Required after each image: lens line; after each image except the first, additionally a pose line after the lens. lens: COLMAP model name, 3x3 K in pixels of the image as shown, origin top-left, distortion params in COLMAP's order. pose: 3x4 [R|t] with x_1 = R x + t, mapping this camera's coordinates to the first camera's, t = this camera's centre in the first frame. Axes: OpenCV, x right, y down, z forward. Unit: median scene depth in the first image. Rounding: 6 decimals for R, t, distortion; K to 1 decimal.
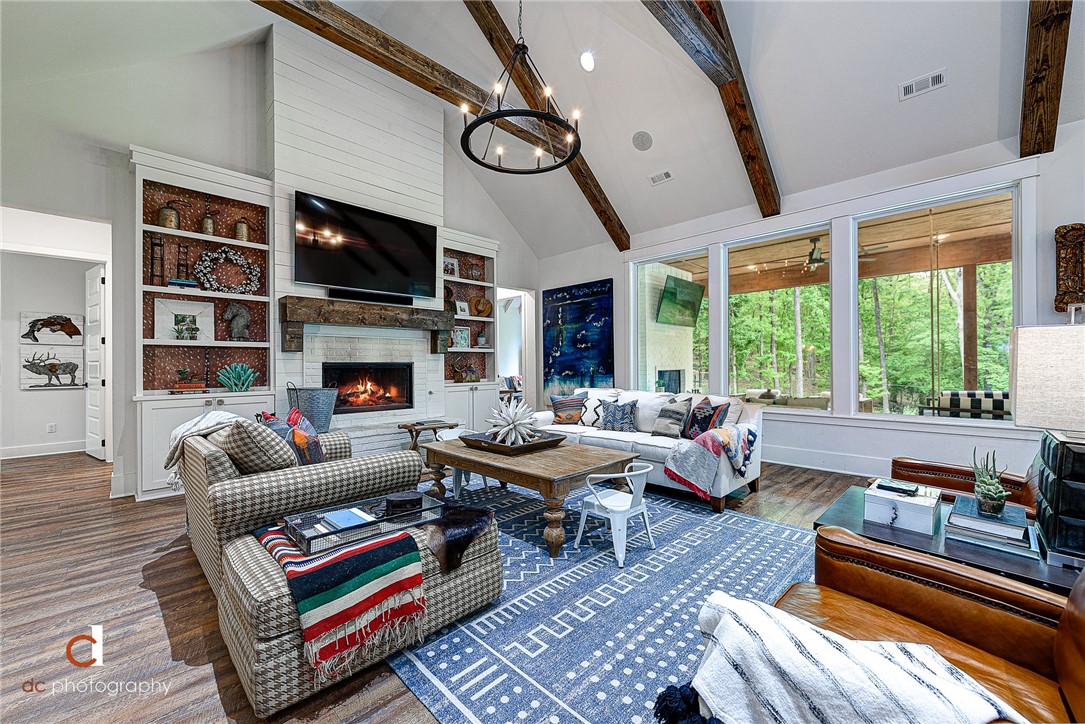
lens RADIAL K [[424.5, 0, 538.1], [0, 424.5, 365.1], [0, 0, 1]] dist [0.011564, -0.002176]
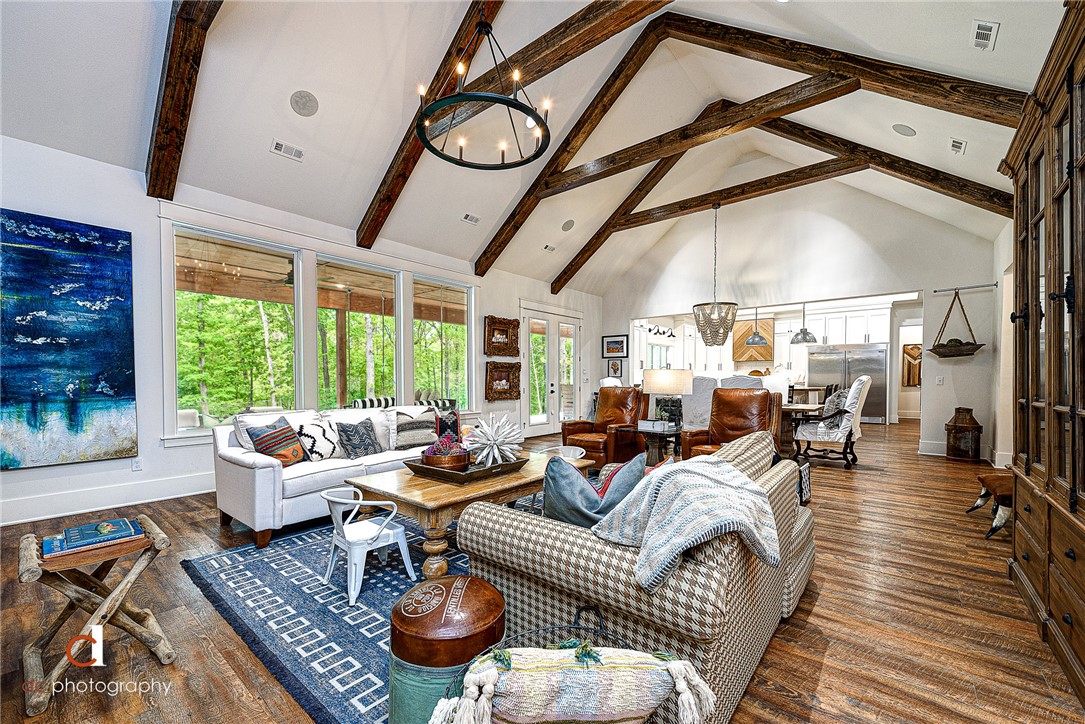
lens RADIAL K [[424.5, 0, 557.8], [0, 424.5, 382.2], [0, 0, 1]] dist [0.011564, -0.002176]
pose [[-0.107792, -0.000434, 0.994173, -0.653054], [0.003150, 0.999995, 0.000778, 0.007149], [-0.994169, 0.003216, -0.107790, 0.634032]]
